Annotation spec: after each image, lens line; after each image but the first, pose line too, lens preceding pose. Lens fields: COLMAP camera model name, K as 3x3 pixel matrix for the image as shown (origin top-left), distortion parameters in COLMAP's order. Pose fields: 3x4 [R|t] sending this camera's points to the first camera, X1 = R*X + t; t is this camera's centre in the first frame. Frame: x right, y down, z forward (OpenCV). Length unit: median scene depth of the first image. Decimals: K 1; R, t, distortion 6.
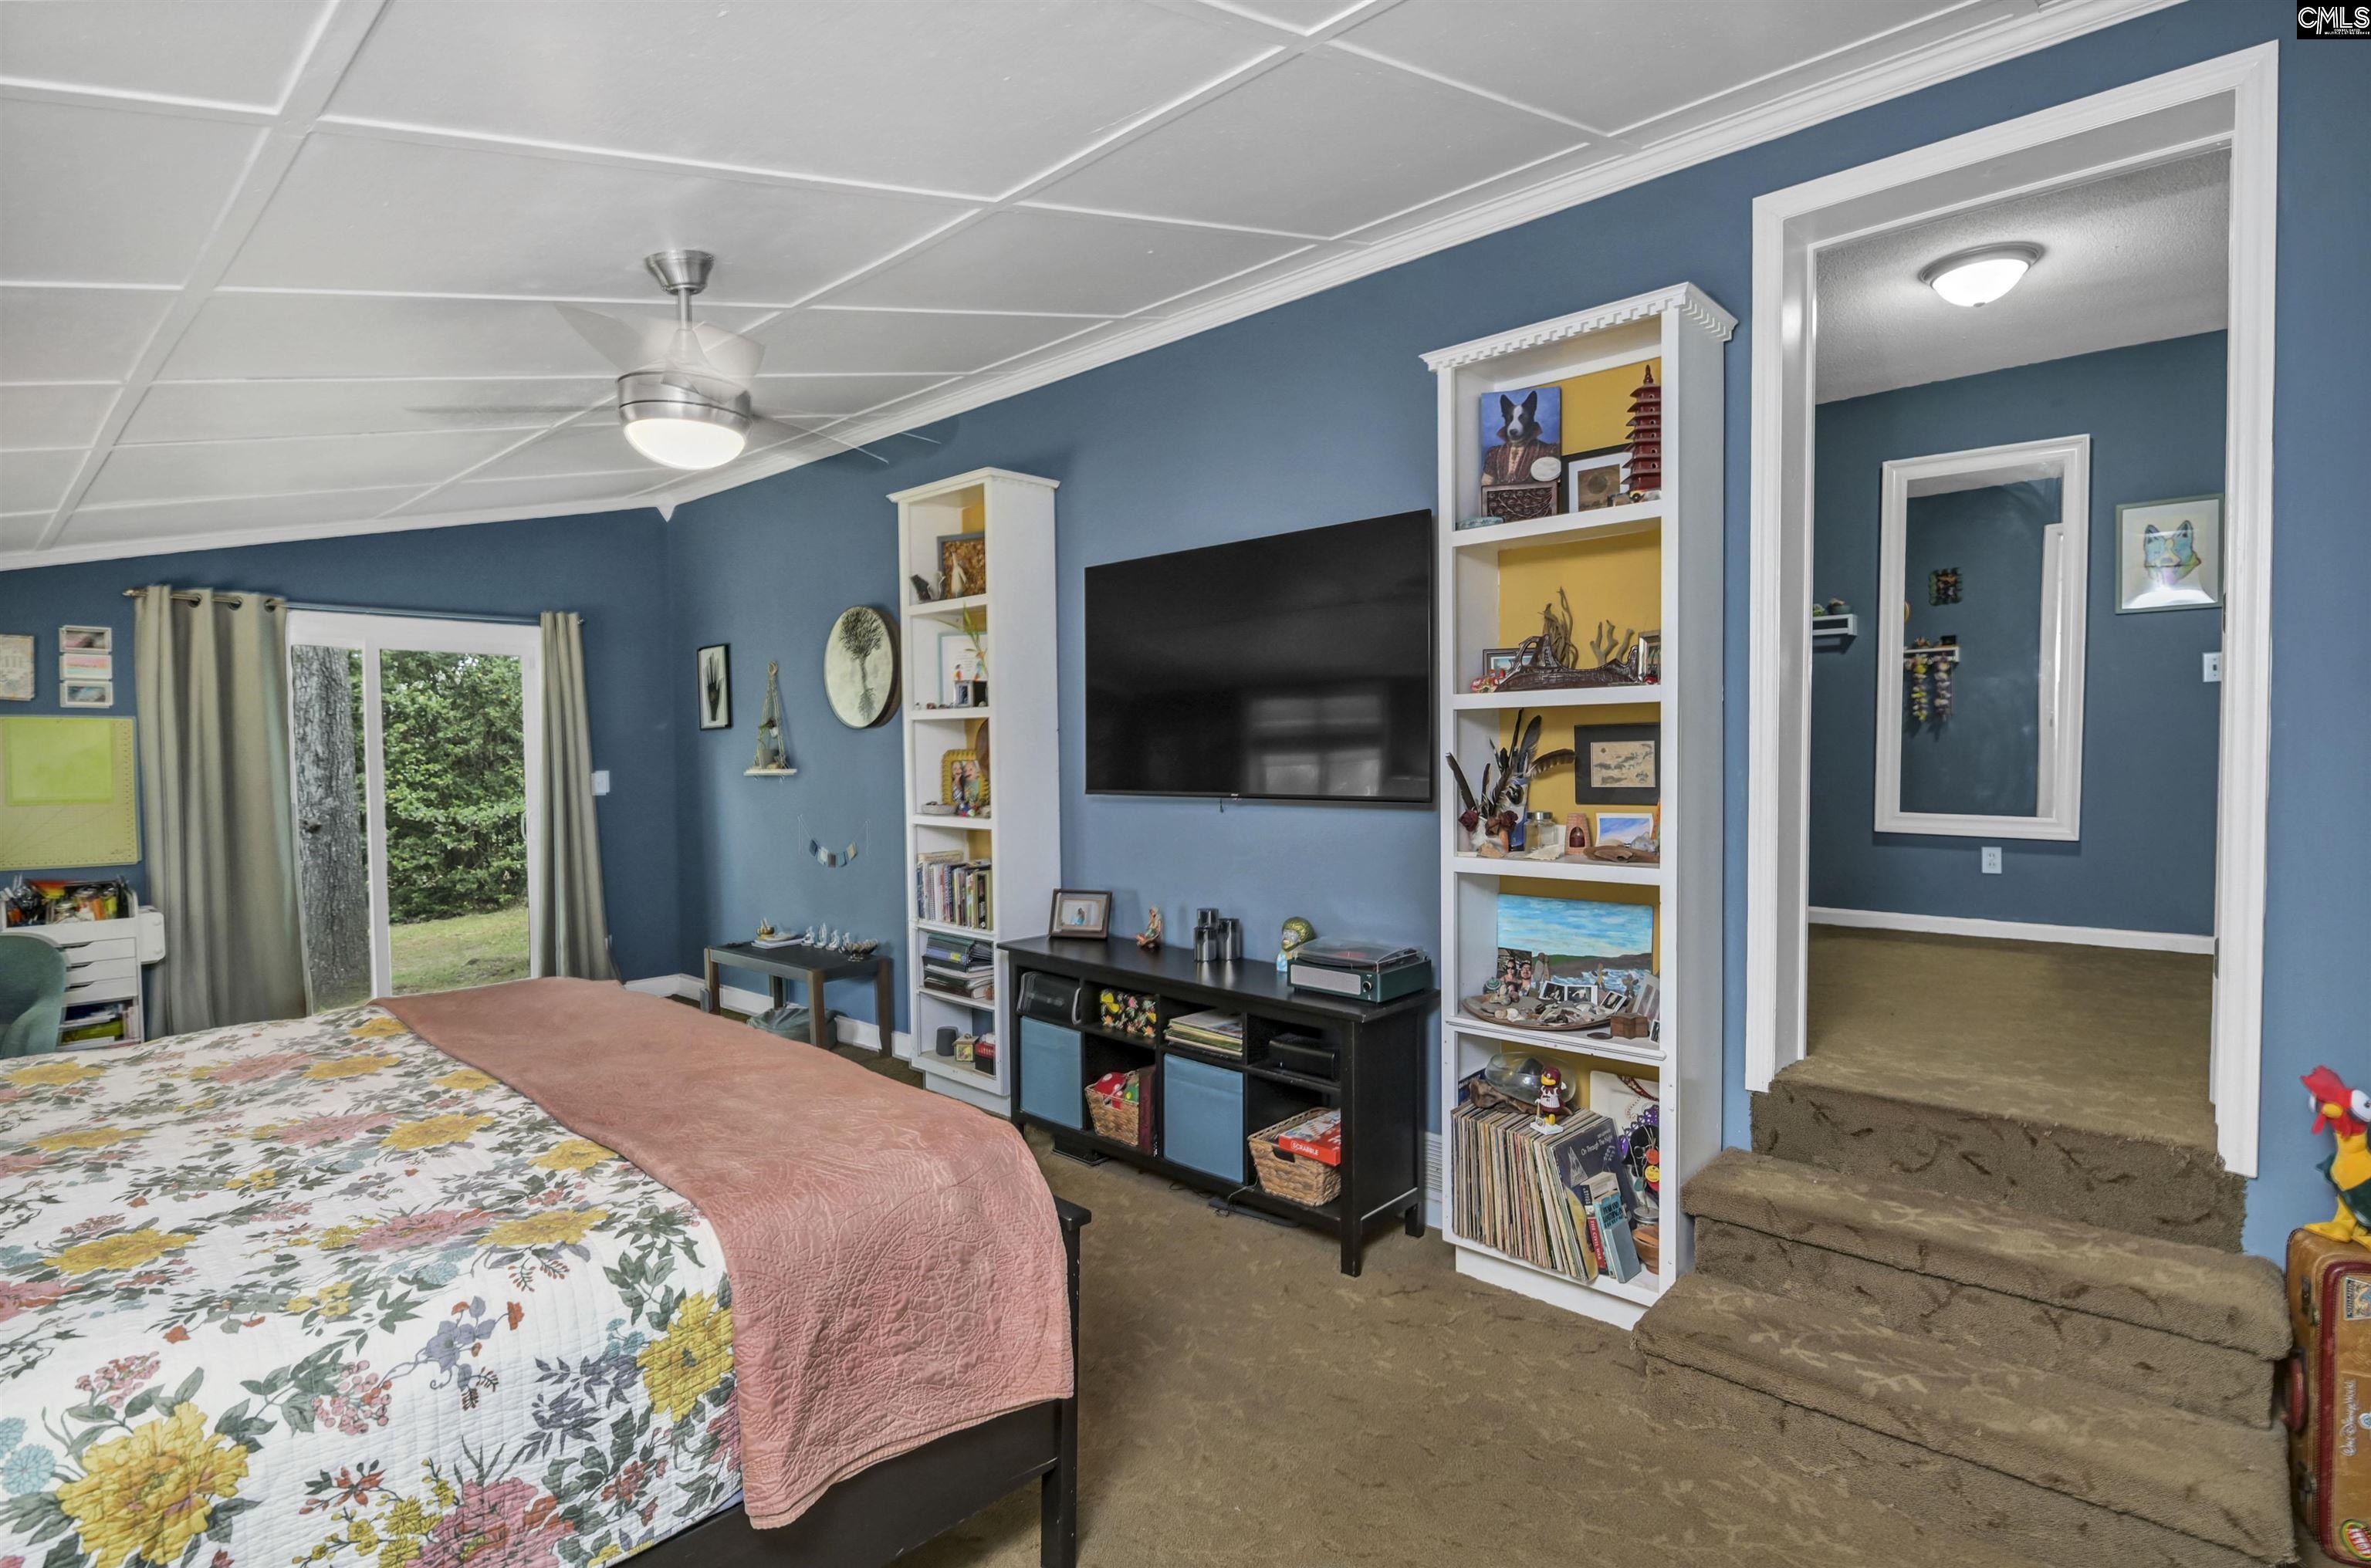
lens RADIAL K [[1179.1, 0, 1177.1], [0, 1179.1, 744.6], [0, 0, 1]] dist [-0.013869, -0.000085]
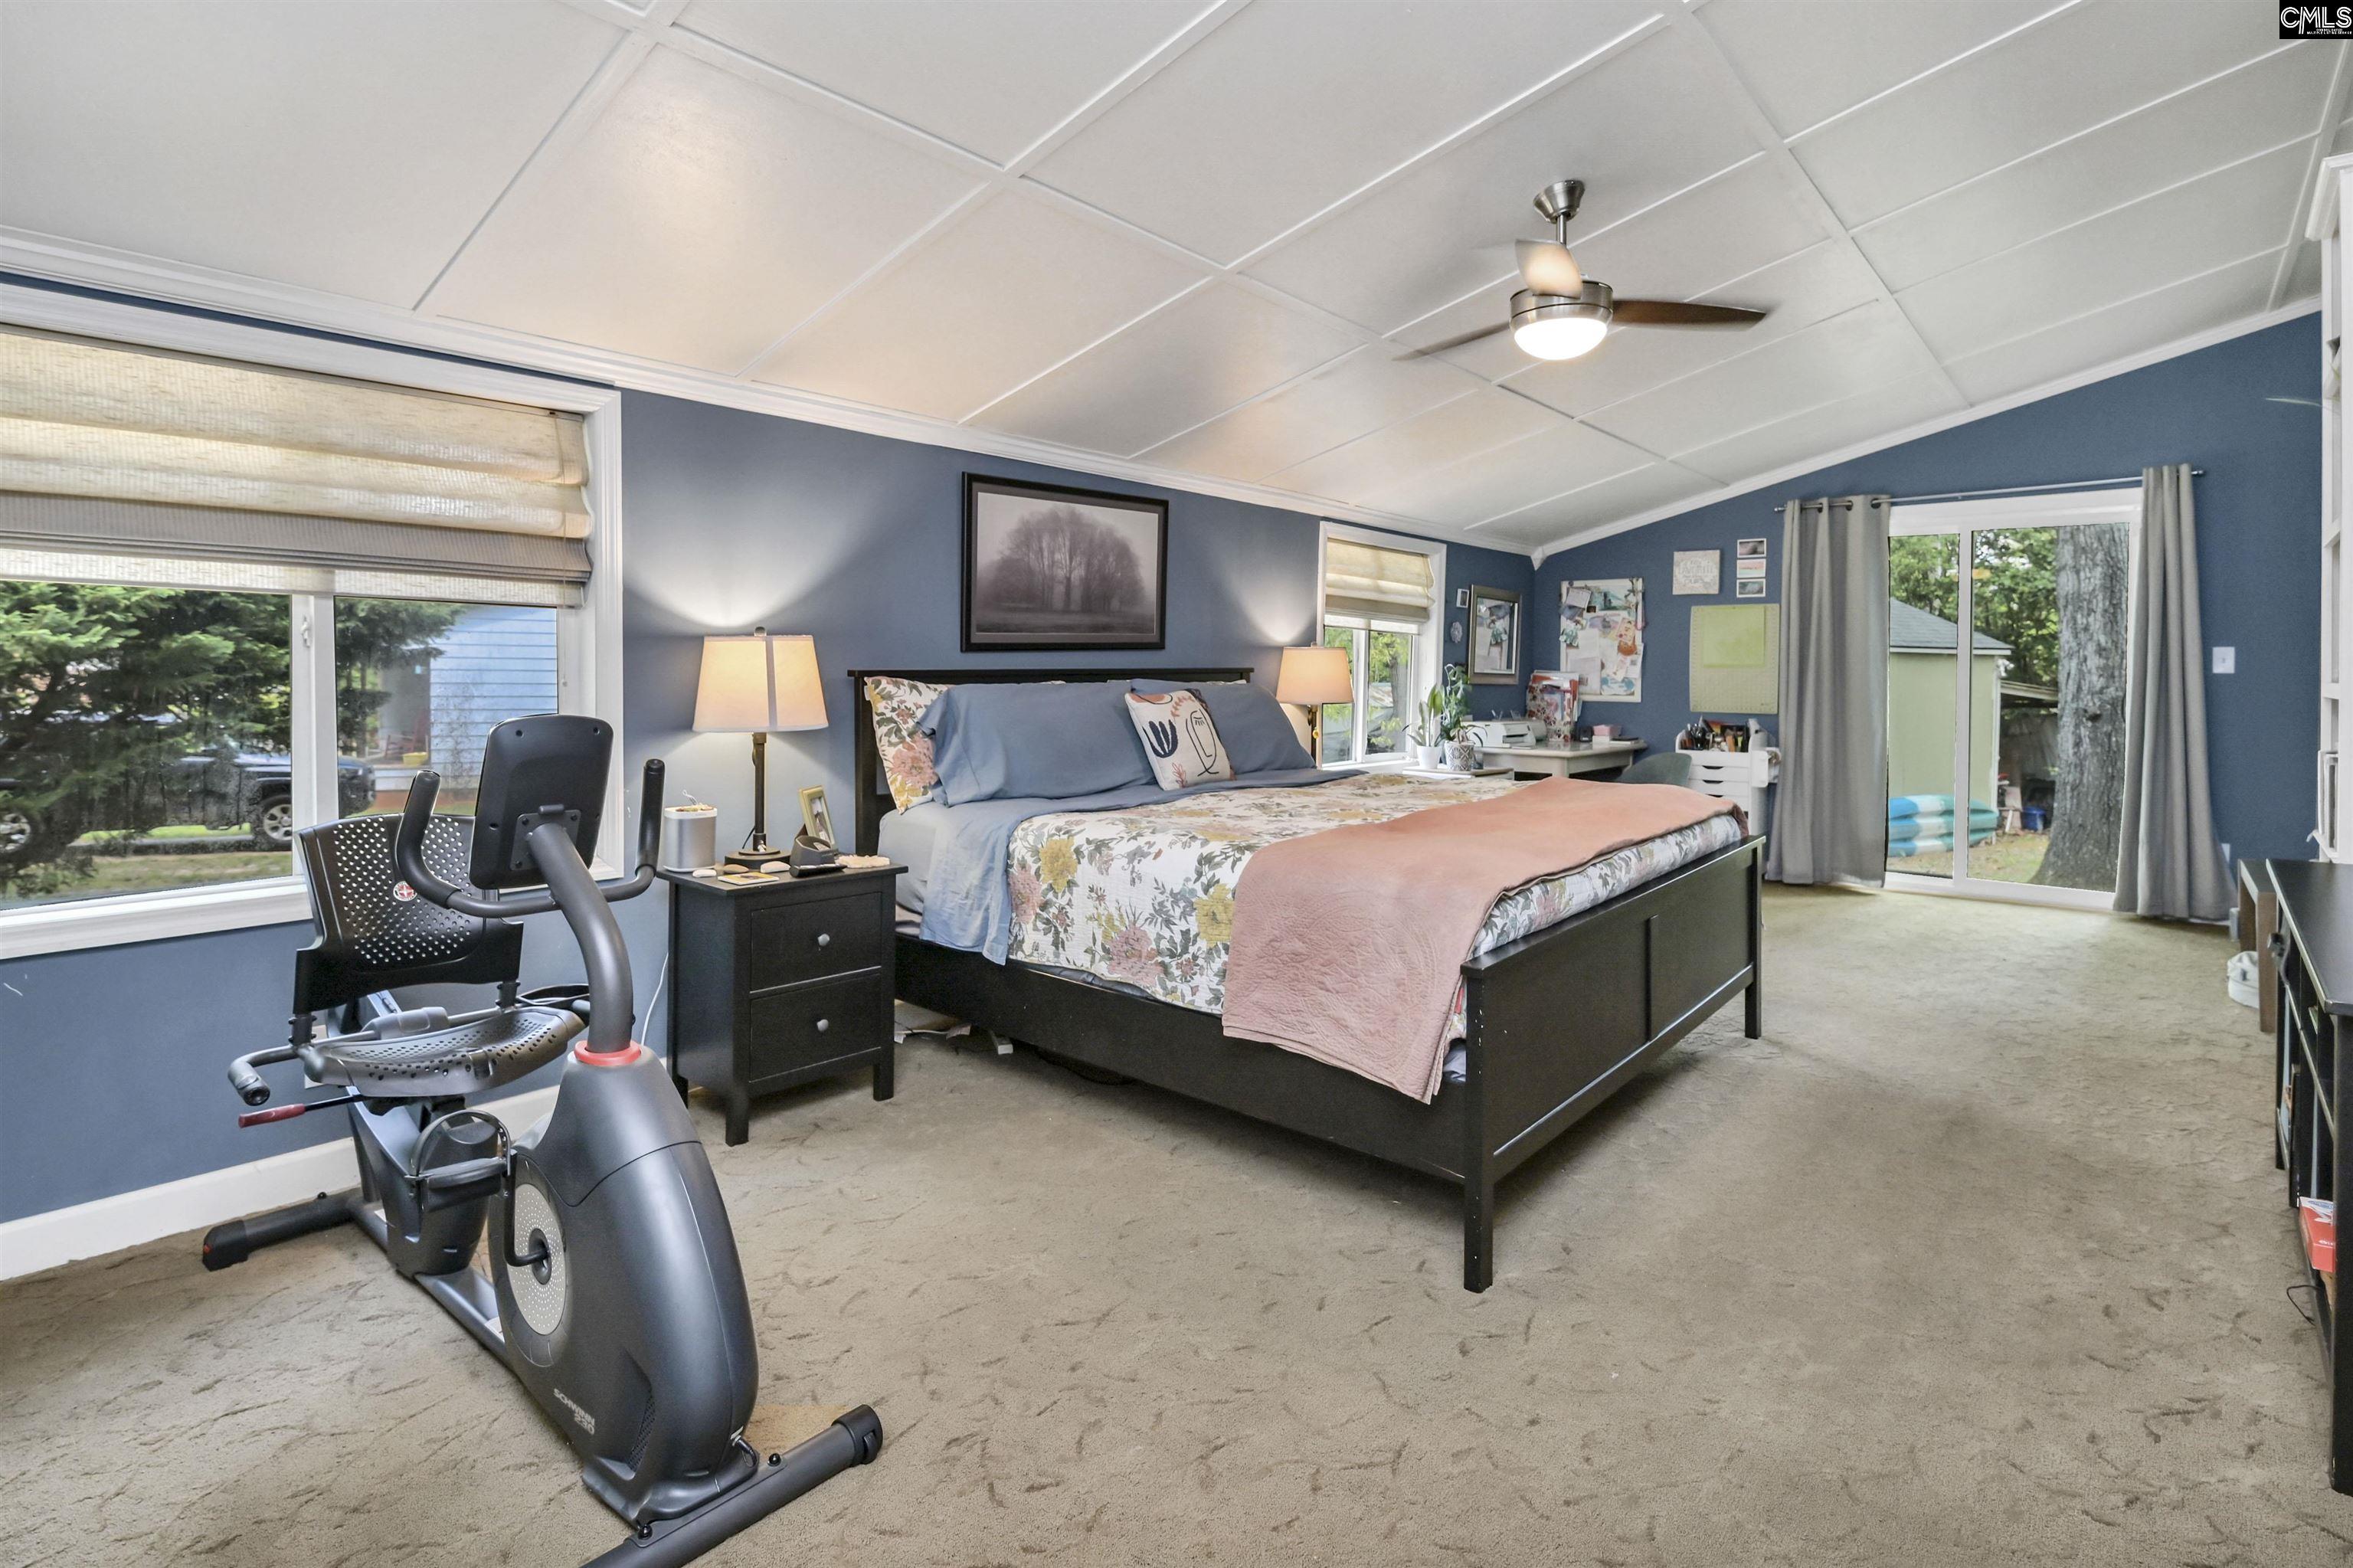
lens RADIAL K [[1151.4, 0, 1166.1], [0, 1151.4, 688.1], [0, 0, 1]] dist [0.021586, -0.022817]
pose [[0.039372, 0.022644, -0.998968, 1.277846], [-0.003730, 0.999740, 0.022514, 0.149551], [0.999218, 0.002839, 0.039447, 0.866685]]
